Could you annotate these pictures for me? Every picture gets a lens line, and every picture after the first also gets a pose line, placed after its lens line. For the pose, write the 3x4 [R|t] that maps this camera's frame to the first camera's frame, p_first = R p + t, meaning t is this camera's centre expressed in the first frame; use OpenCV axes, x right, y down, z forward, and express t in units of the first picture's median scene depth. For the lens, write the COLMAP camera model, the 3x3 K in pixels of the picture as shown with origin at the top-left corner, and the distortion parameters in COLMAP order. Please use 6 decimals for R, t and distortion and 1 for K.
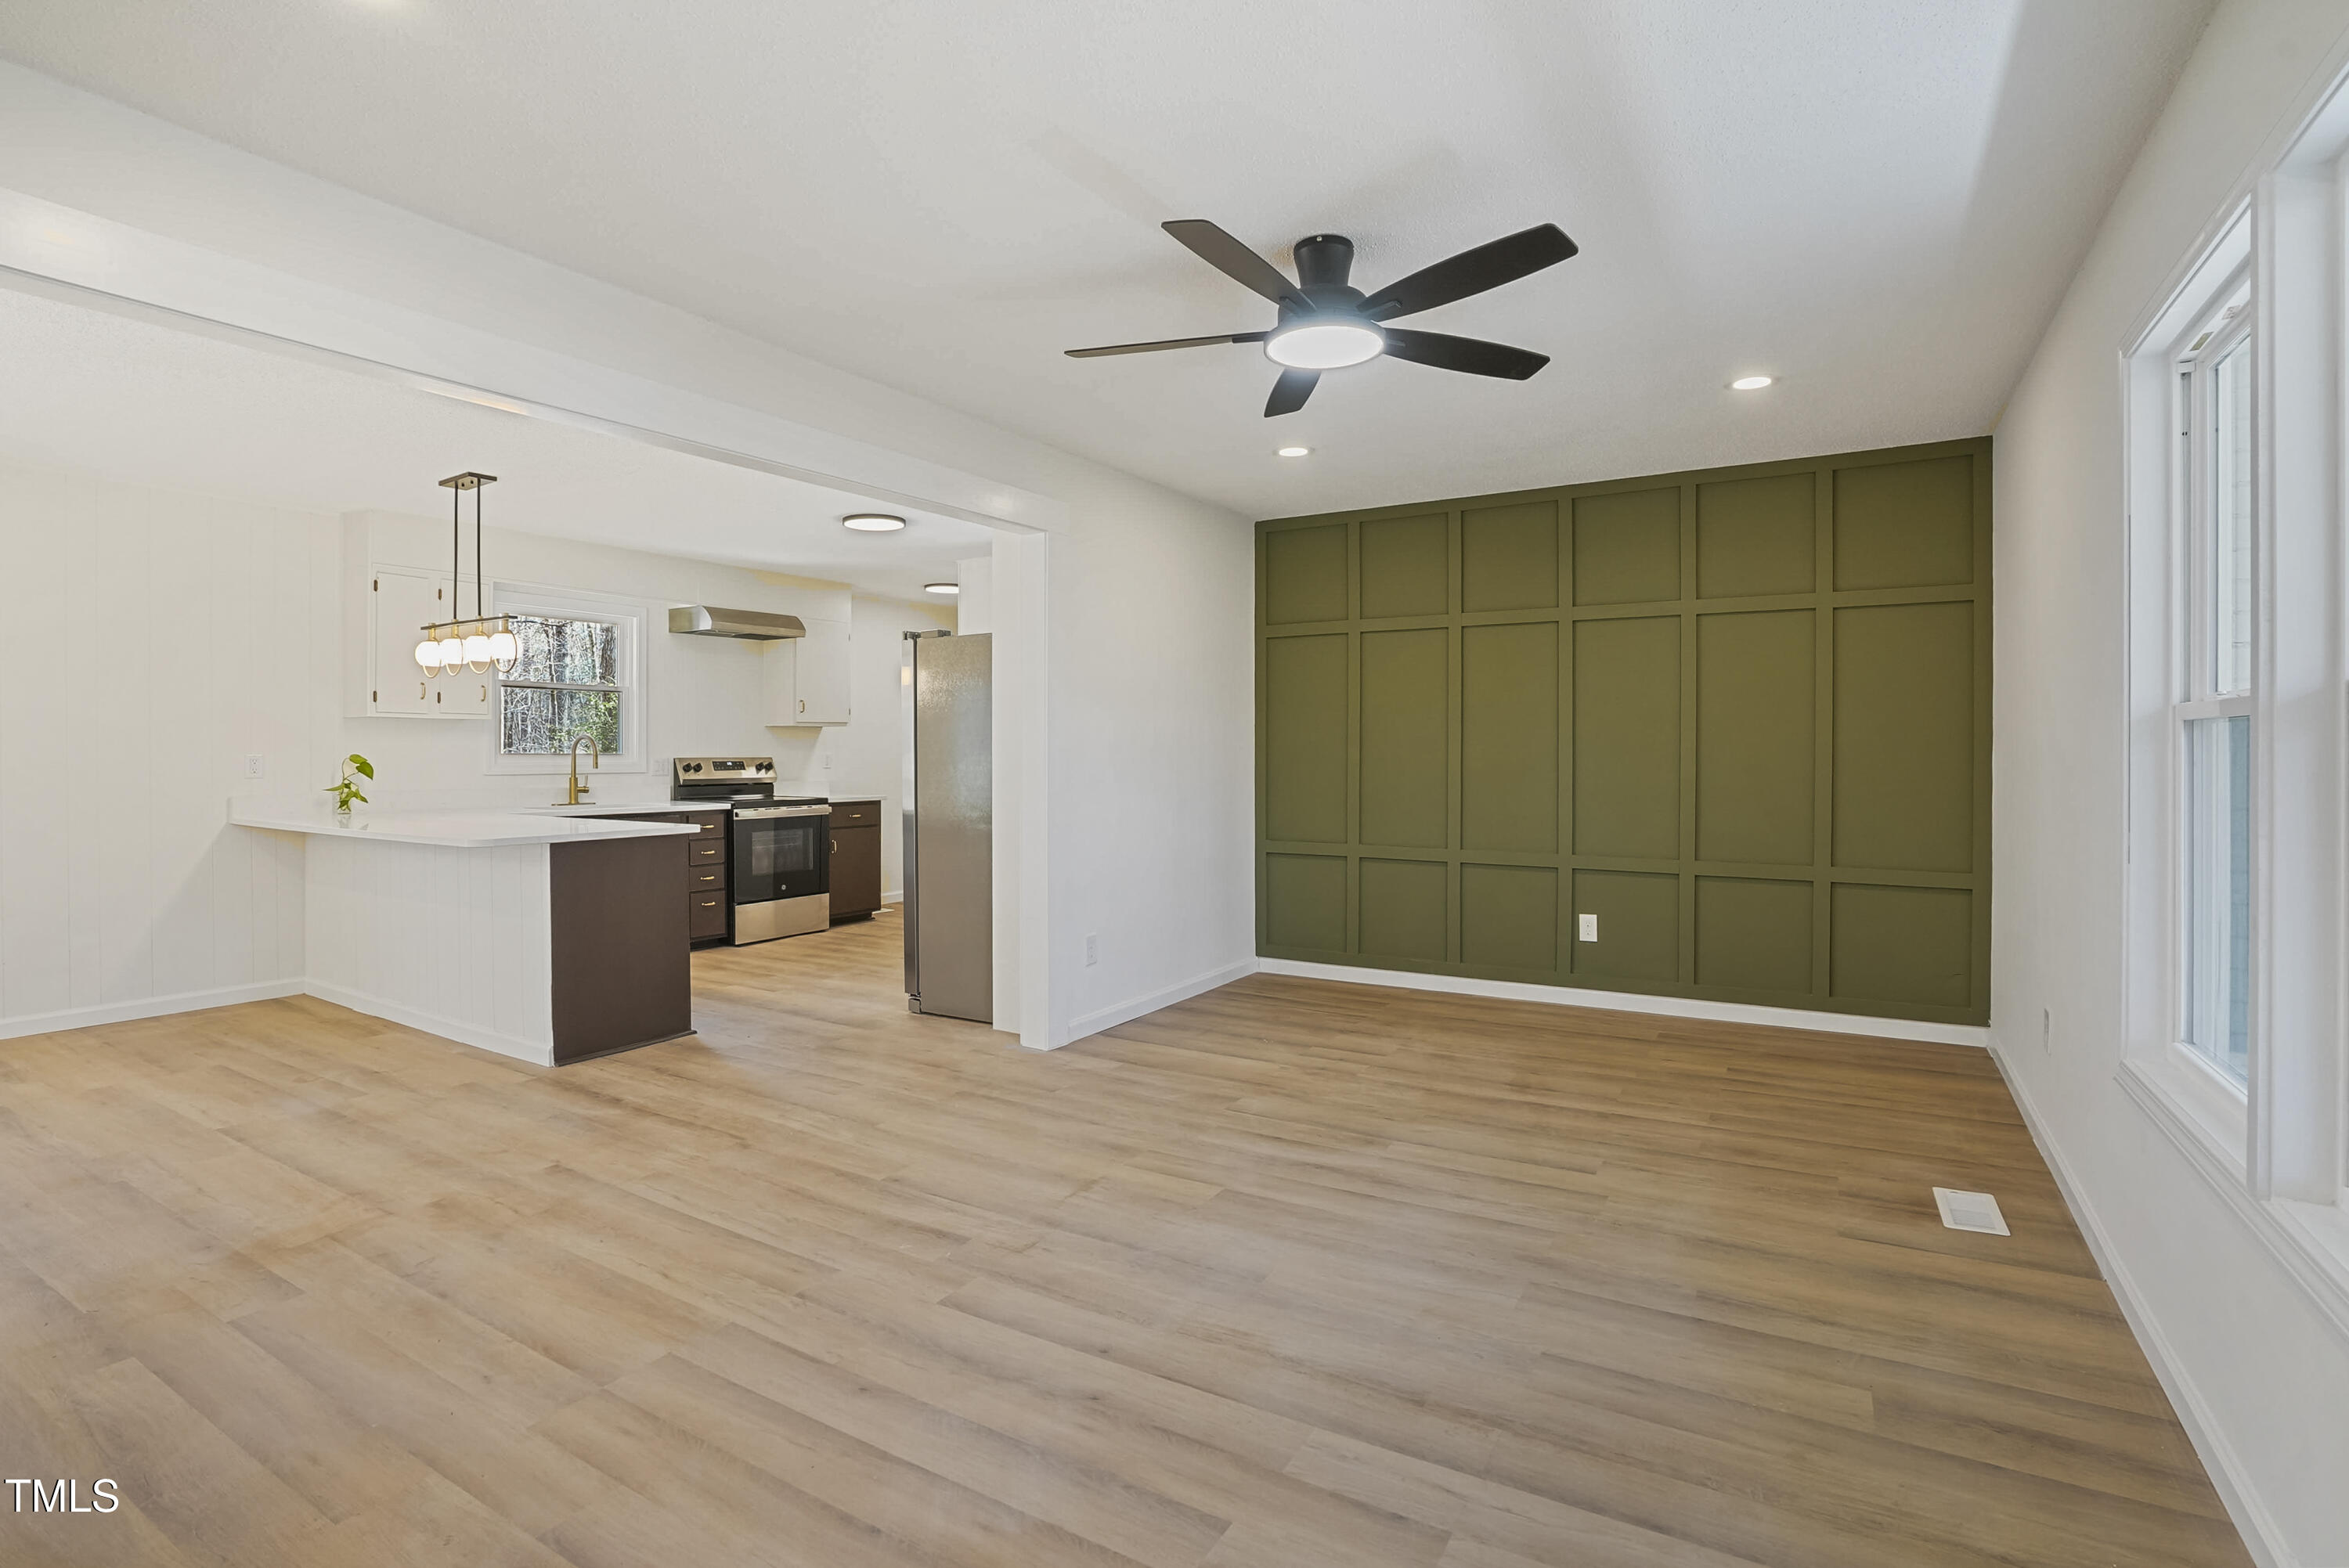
lens RADIAL K [[1110.6, 0, 1162.2], [0, 1110.6, 777.0], [0, 0, 1]] dist [-0.062597, 0.022859]
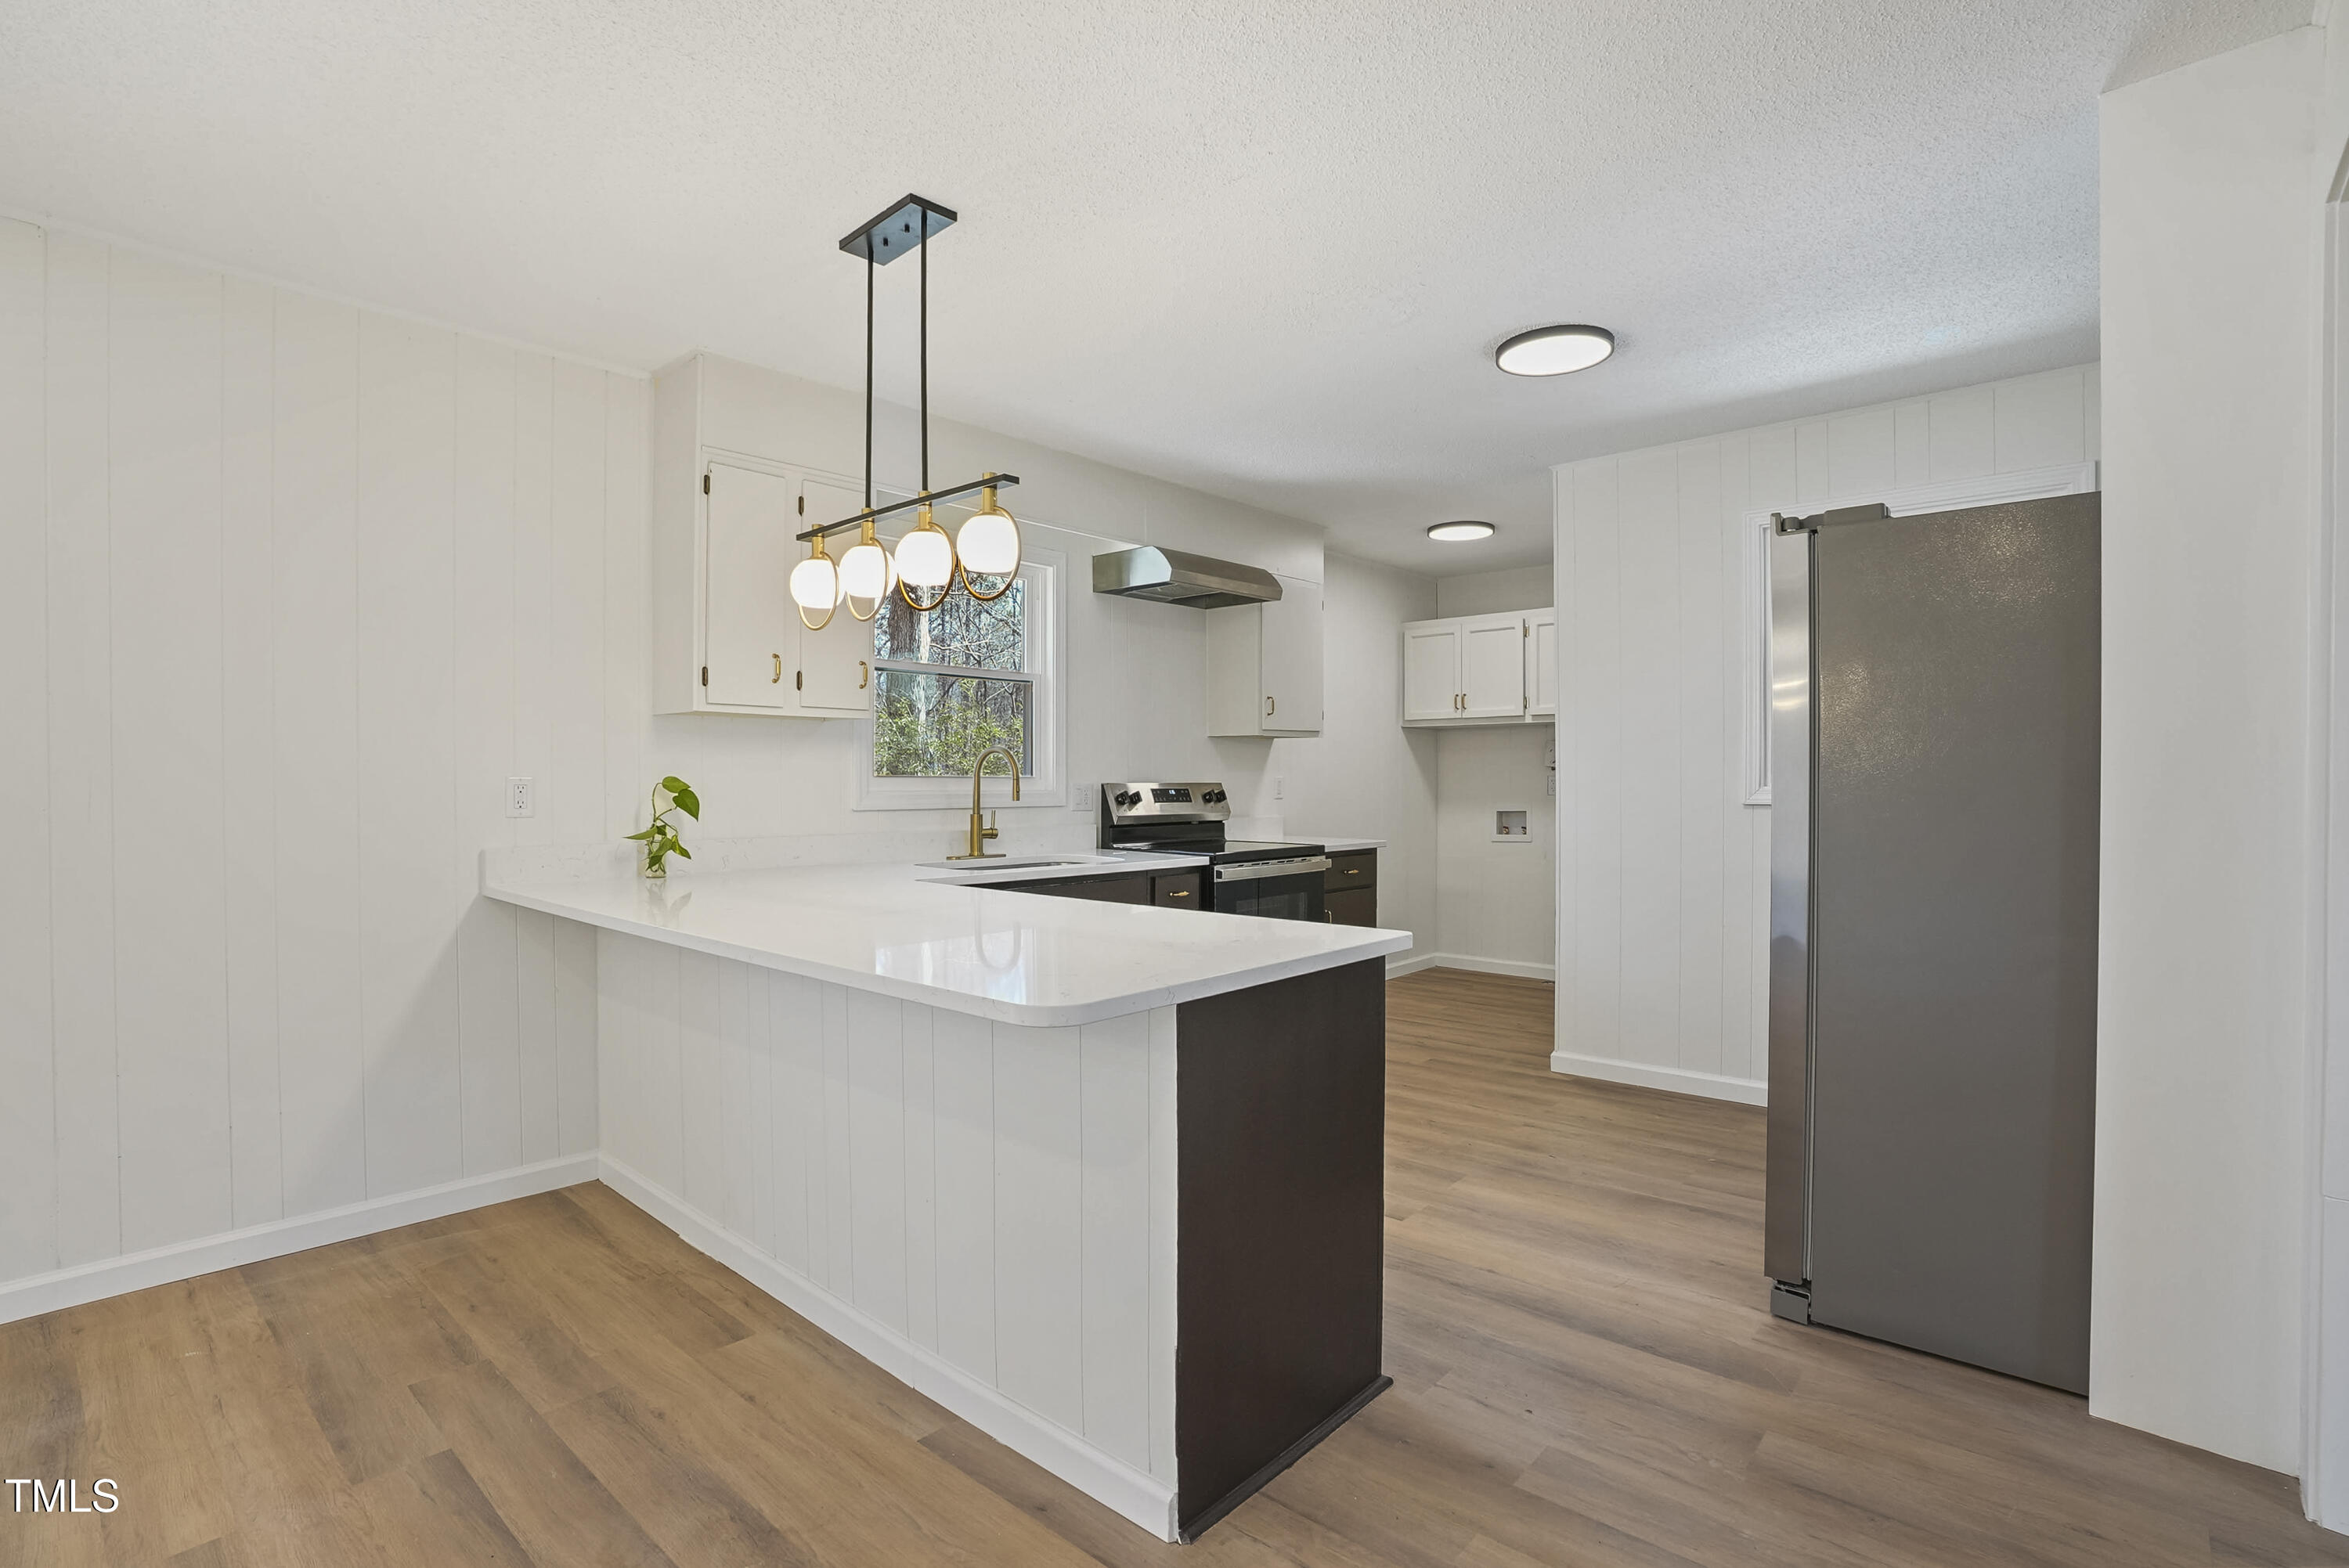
lens RADIAL K [[1110.6, 0, 1144.7], [0, 1110.6, 811.8], [0, 0, 1]] dist [-0.062597, 0.022859]
pose [[0.981093, 0.003650, -0.193500, -0.446504], [-0.002178, 0.999967, 0.007818, -0.008255], [0.193522, -0.007249, 0.981069, 0.545385]]
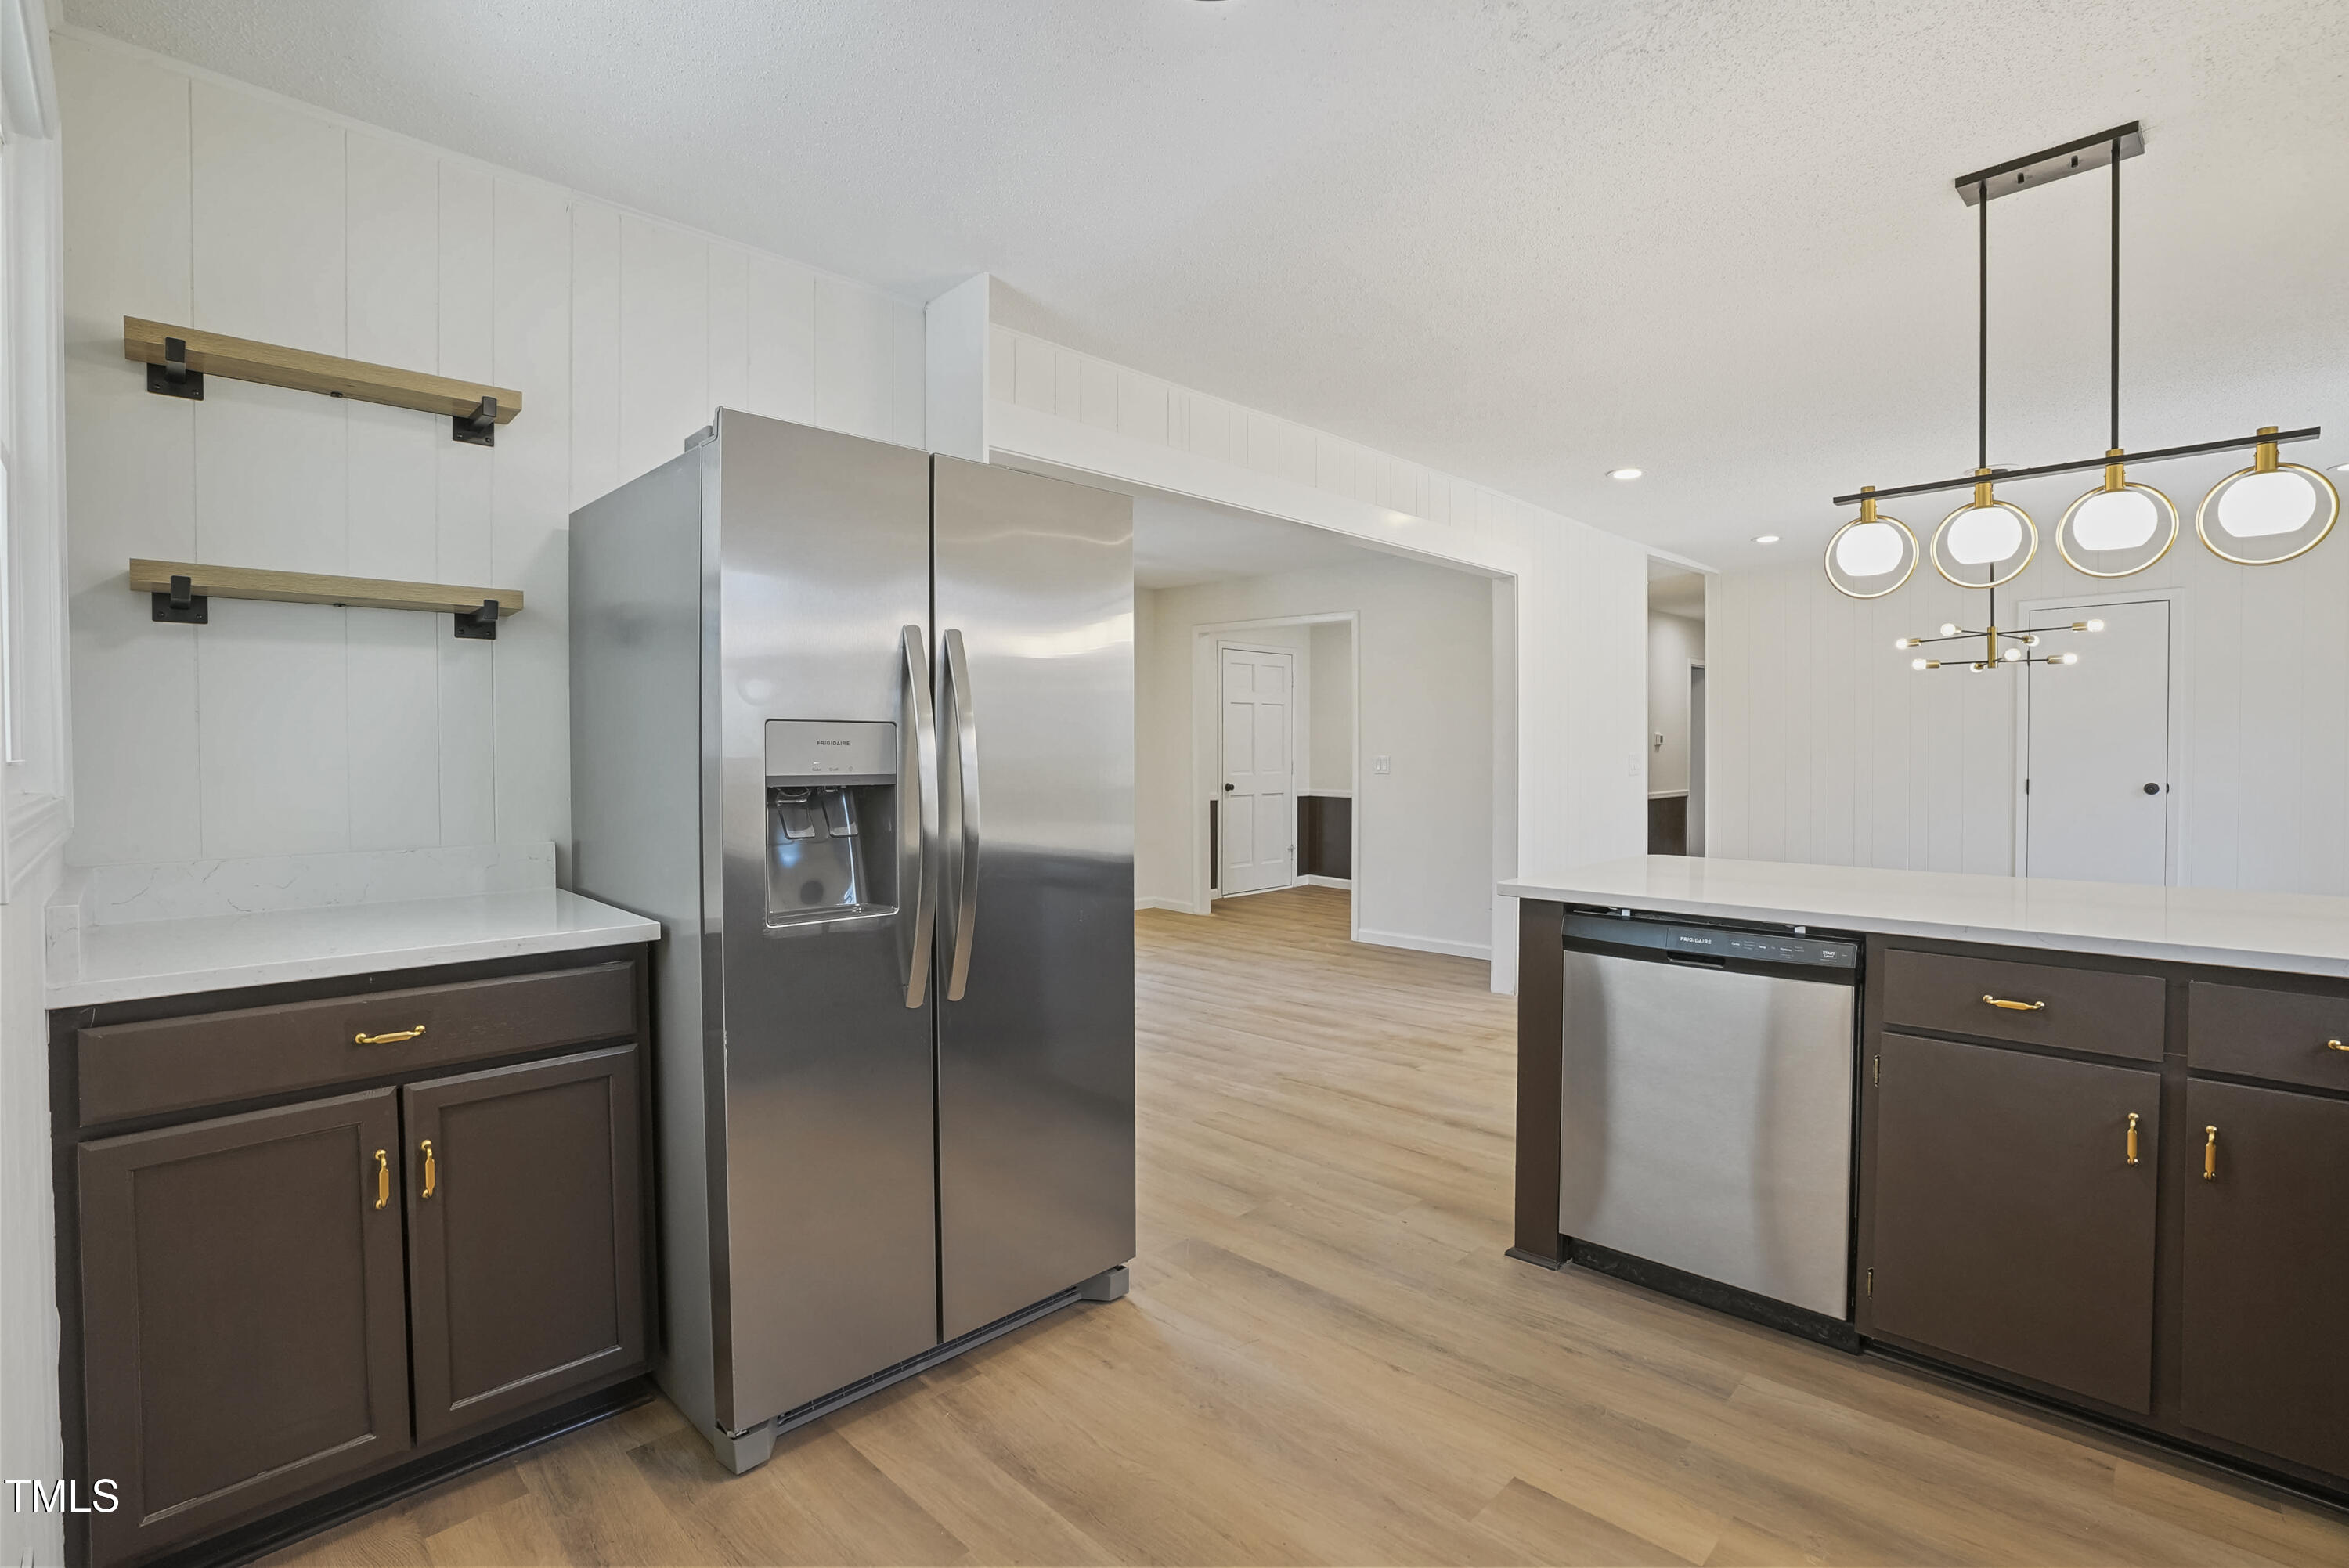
lens RADIAL K [[1110.6, 0, 1182.7], [0, 1110.6, 765.8], [0, 0, 1]] dist [-0.062597, 0.022859]
pose [[-0.977093, -0.000506, 0.212813, -0.389083], [0.008068, 0.999190, 0.039415, -0.037259], [-0.212661, 0.040229, -0.976298, 1.596556]]
